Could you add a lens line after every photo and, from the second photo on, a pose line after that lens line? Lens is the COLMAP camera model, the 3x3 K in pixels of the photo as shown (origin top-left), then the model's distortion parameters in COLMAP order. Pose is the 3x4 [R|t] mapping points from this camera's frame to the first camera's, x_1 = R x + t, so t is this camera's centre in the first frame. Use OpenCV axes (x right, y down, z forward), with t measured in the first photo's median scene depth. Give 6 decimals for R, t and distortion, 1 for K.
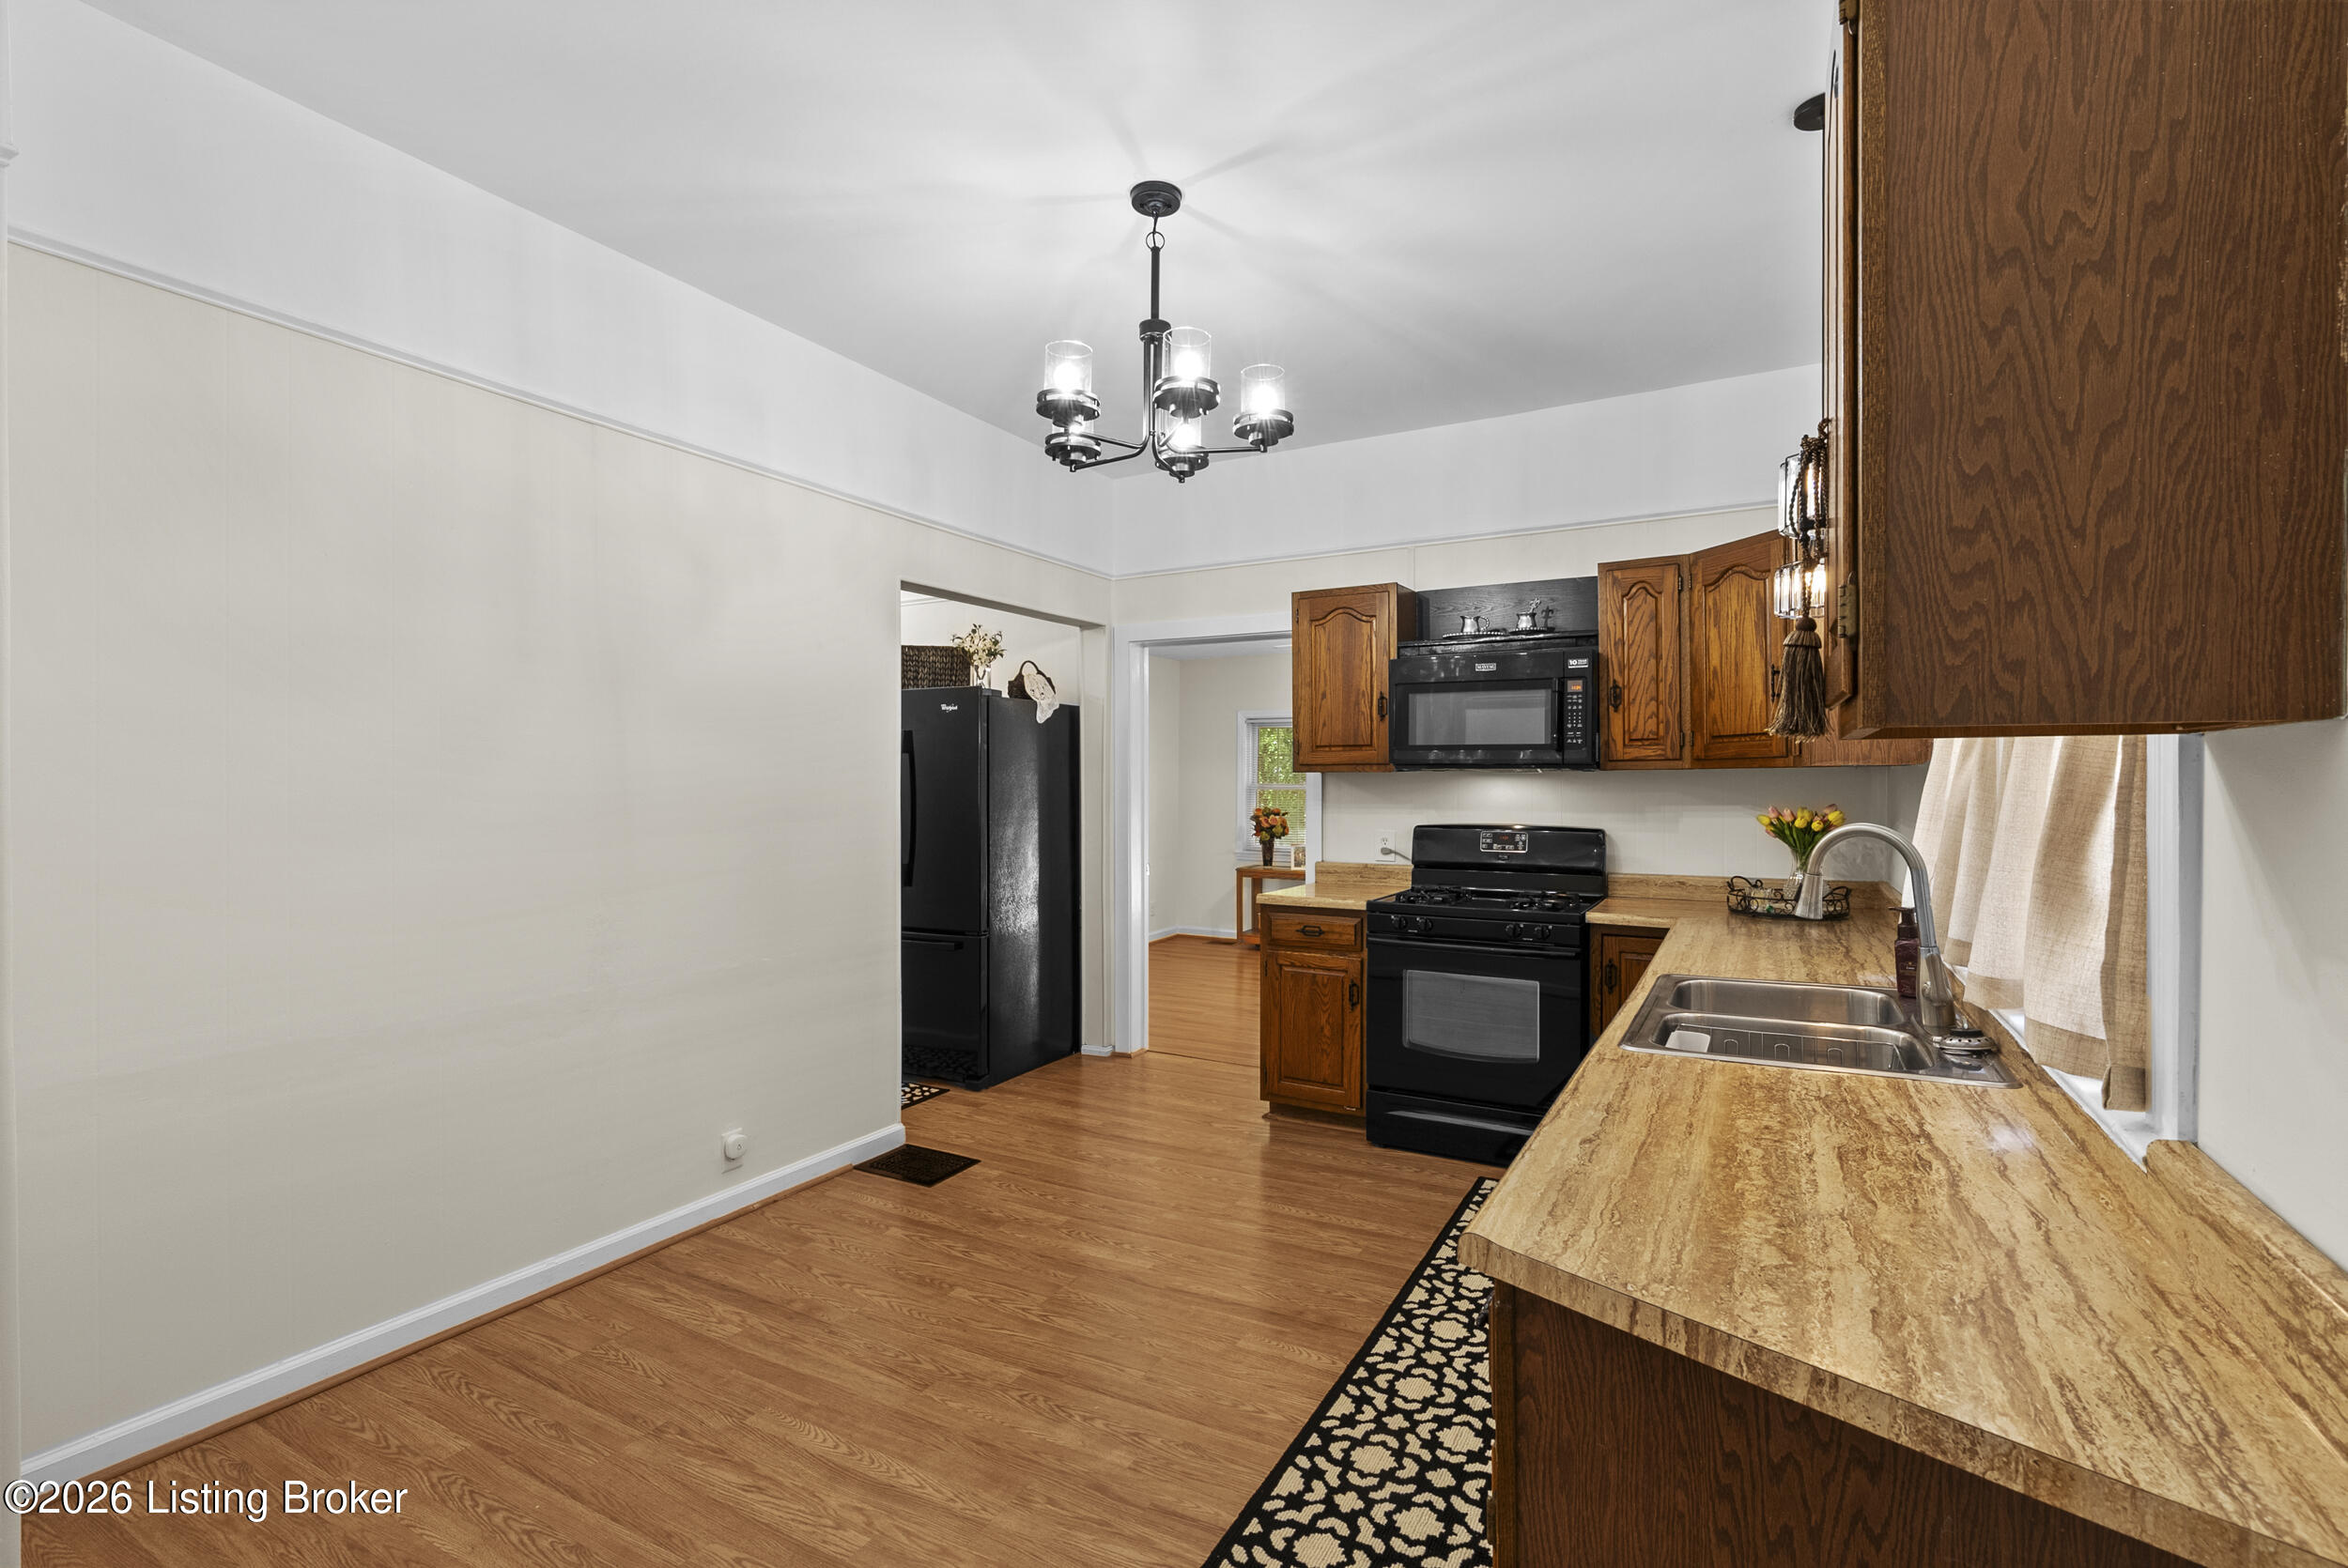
lens RADIAL K [[1061.4, 0, 1177.8], [0, 1061.4, 782.4], [0, 0, 1]] dist [-0.011031, 0.003662]
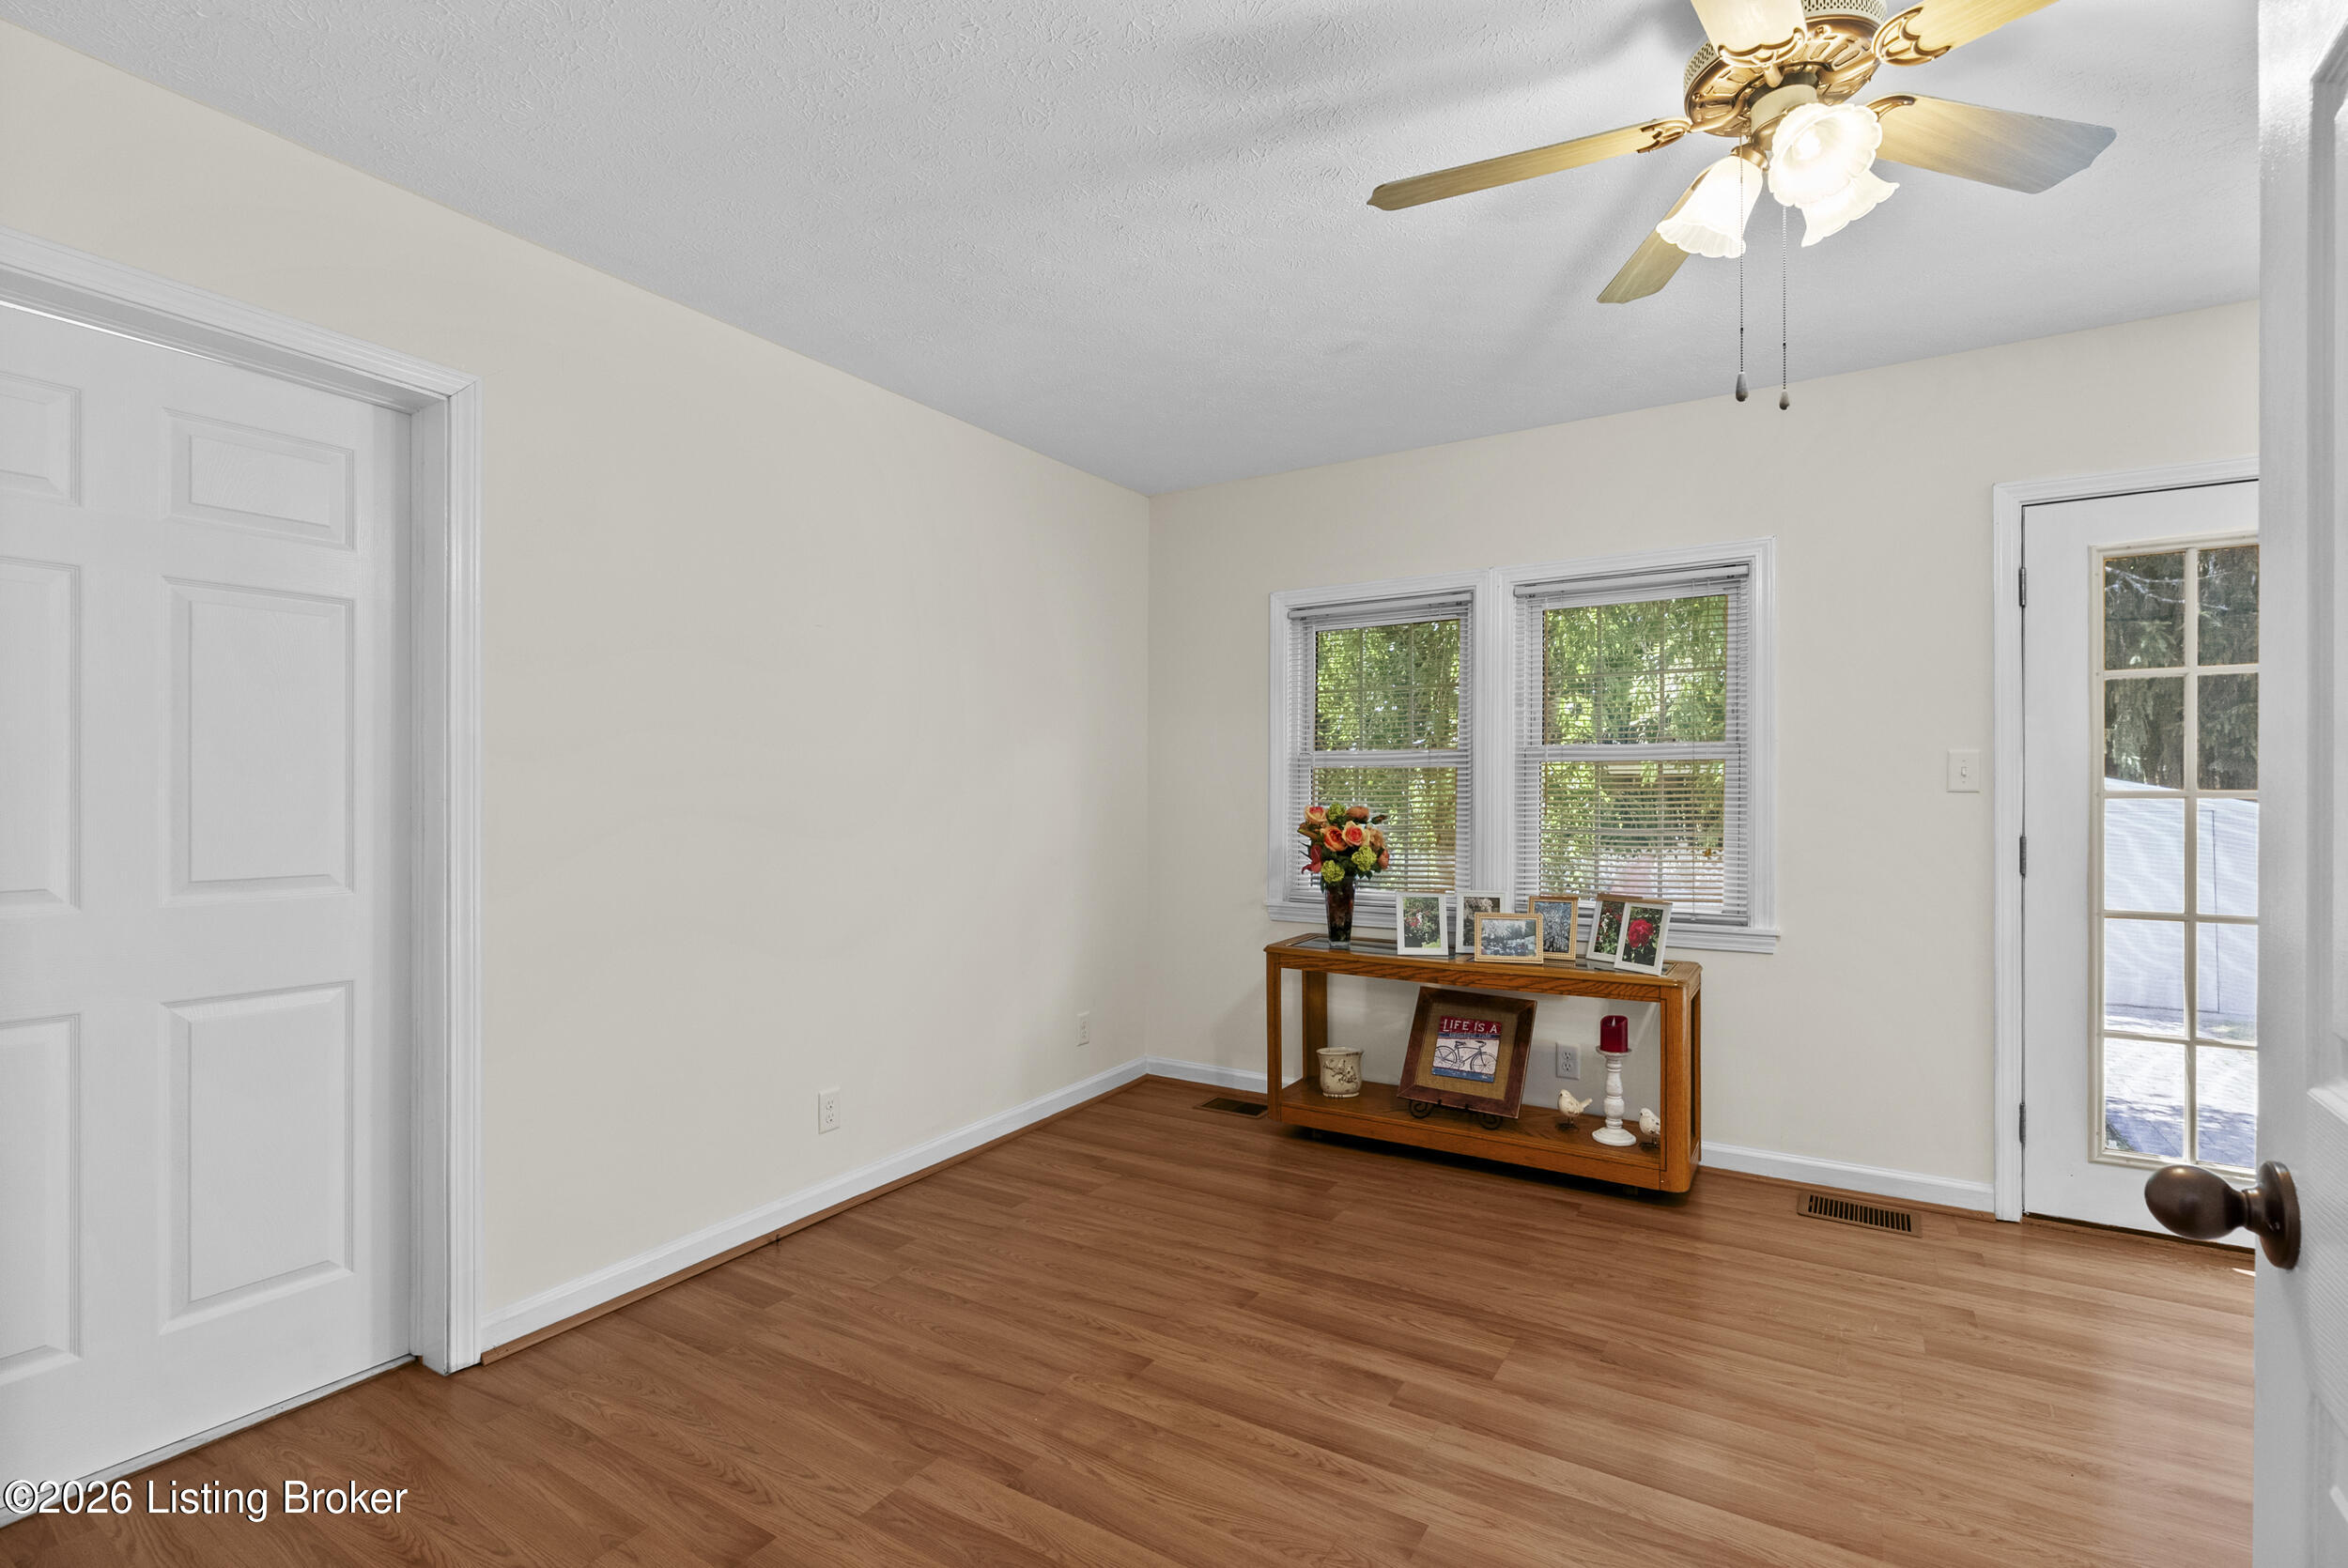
lens RADIAL K [[1061.4, 0, 1176.0], [0, 1061.4, 785.7], [0, 0, 1]] dist [-0.011031, 0.003662]
pose [[0.999332, 0.001016, -0.036538, 0.034651], [-0.001257, 0.999978, -0.006561, 0.019138], [0.036530, 0.006602, 0.999311, 0.578213]]
